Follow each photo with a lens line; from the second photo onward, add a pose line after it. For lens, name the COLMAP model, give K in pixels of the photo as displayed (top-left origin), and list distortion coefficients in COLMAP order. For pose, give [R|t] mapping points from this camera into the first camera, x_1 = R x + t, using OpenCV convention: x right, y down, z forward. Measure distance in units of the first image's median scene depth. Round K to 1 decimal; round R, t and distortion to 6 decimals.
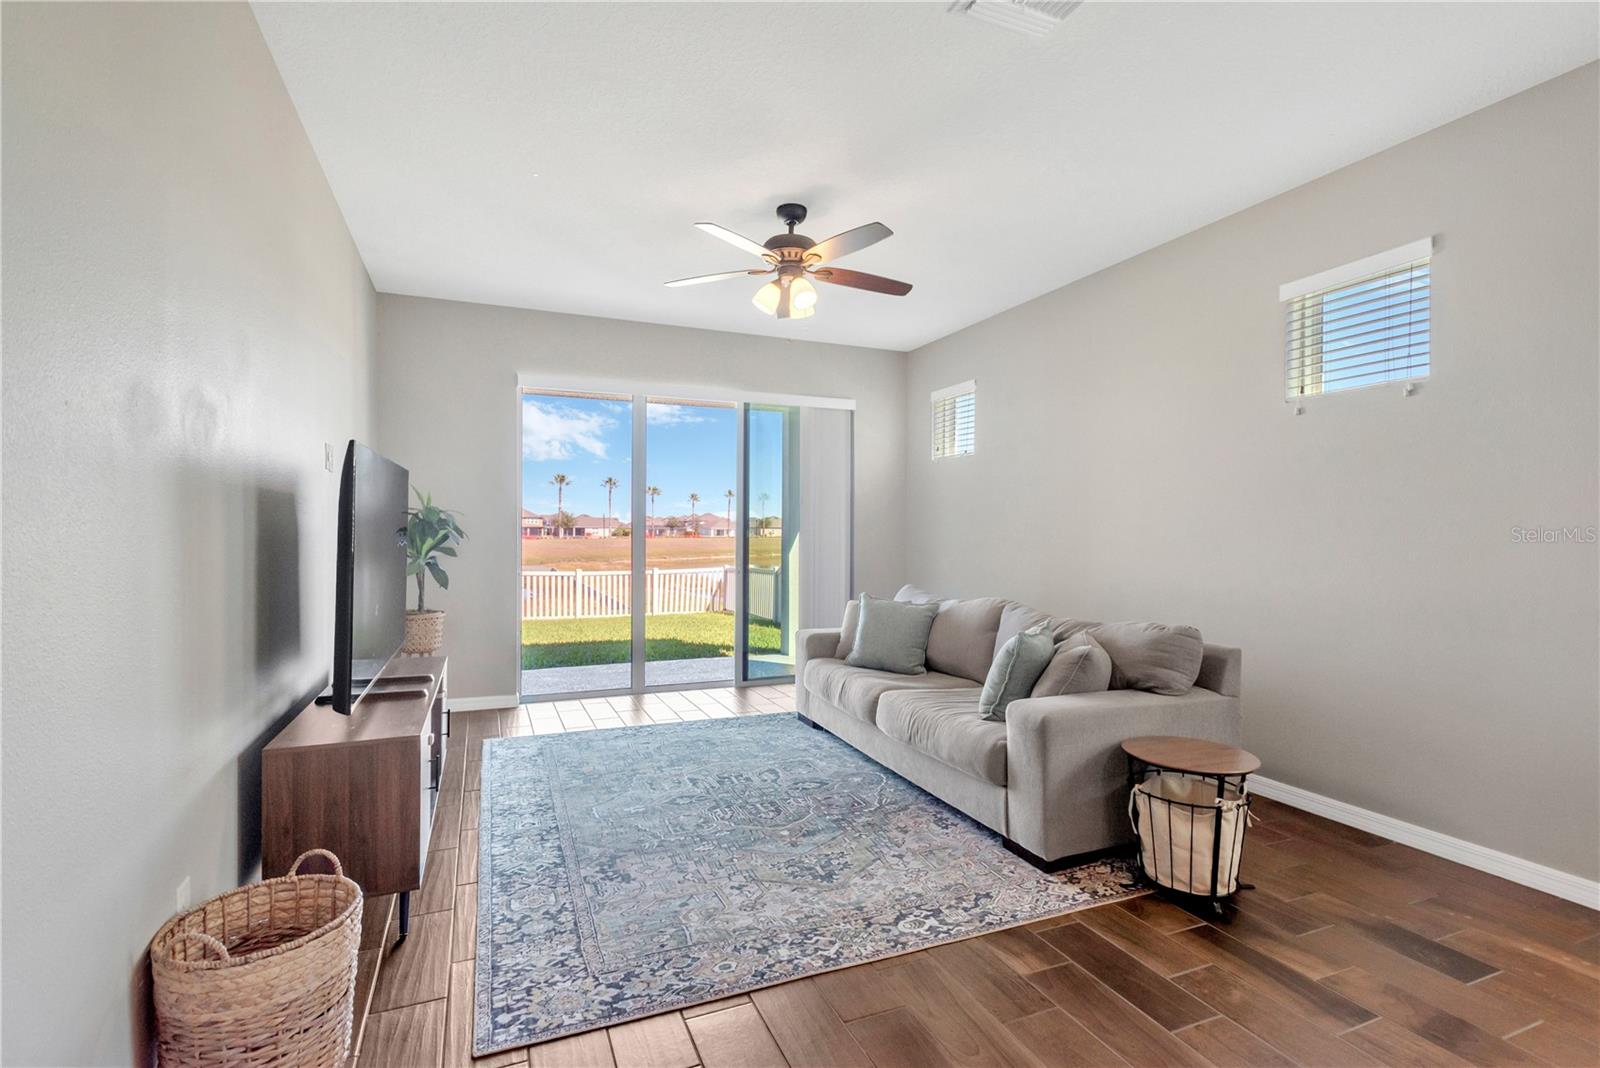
lens RADIAL K [[753.1, 0, 798.8], [0, 753.1, 534.3], [0, 0, 1]] dist [-0.001144, -0.000095]
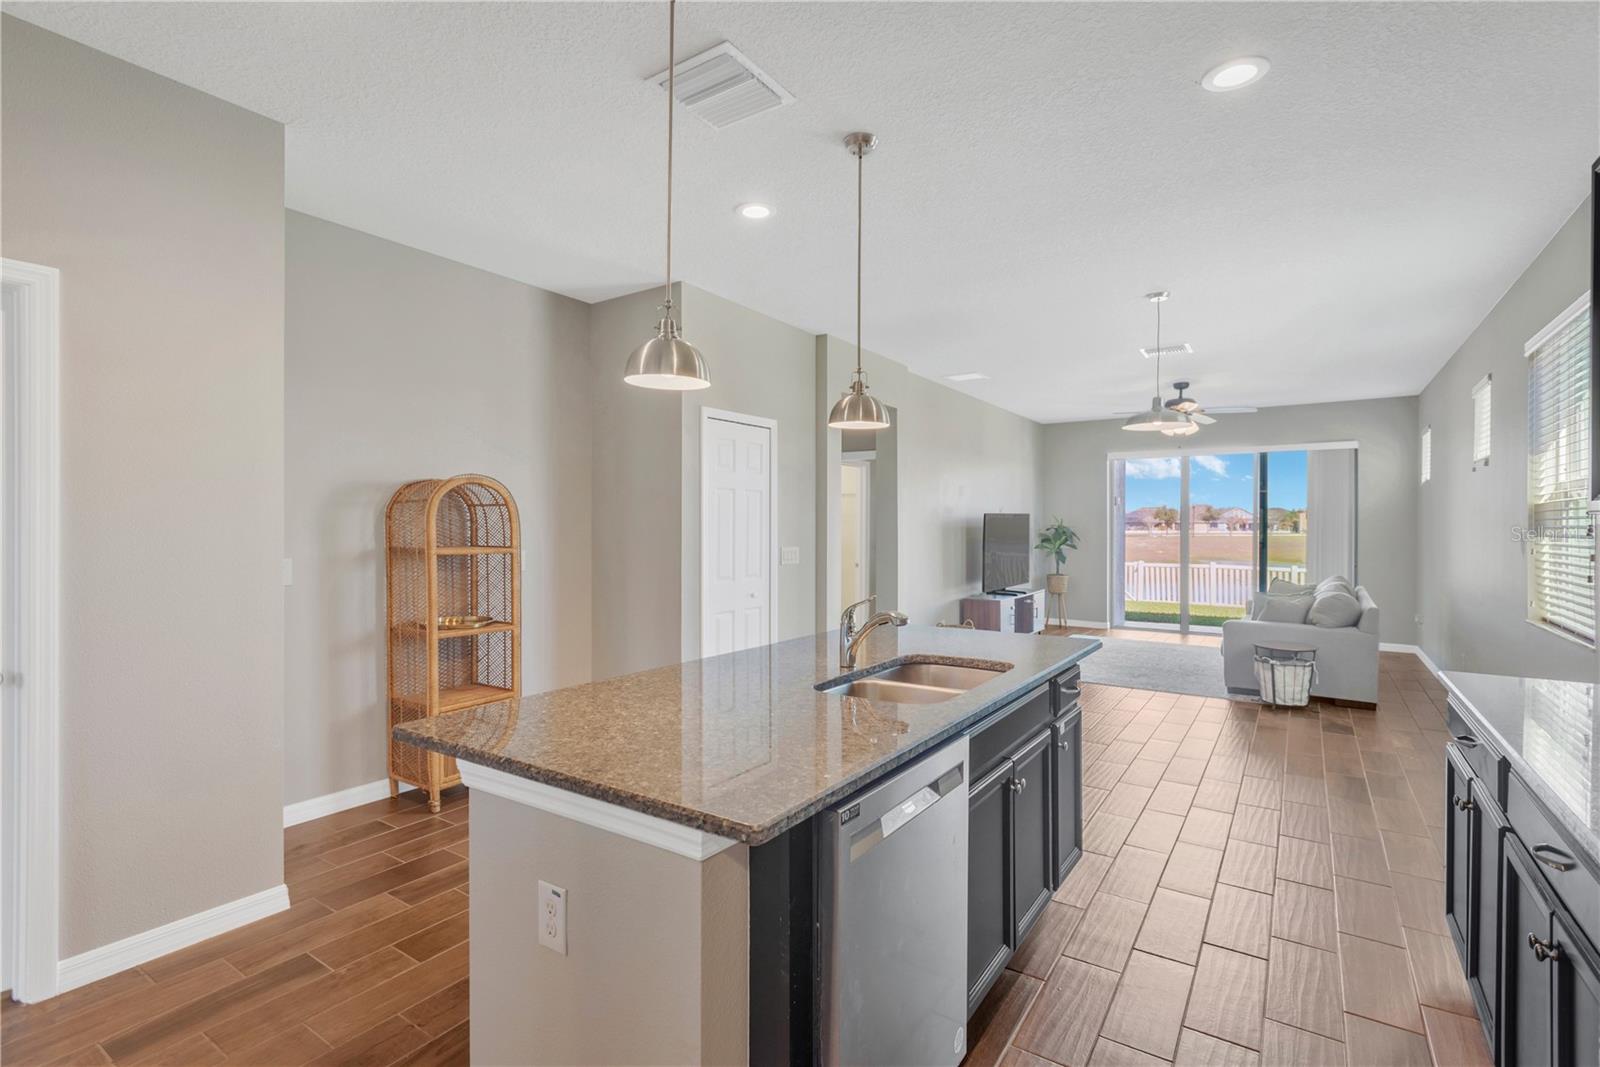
lens RADIAL K [[753.1, 0, 797.4], [0, 753.1, 531.9], [0, 0, 1]] dist [-0.001144, -0.000095]
pose [[0.555790, 0.005983, -0.831301, 0.726123], [-0.005822, 0.999978, 0.003304, -0.016364], [0.831302, 0.003003, 0.555812, -0.662556]]
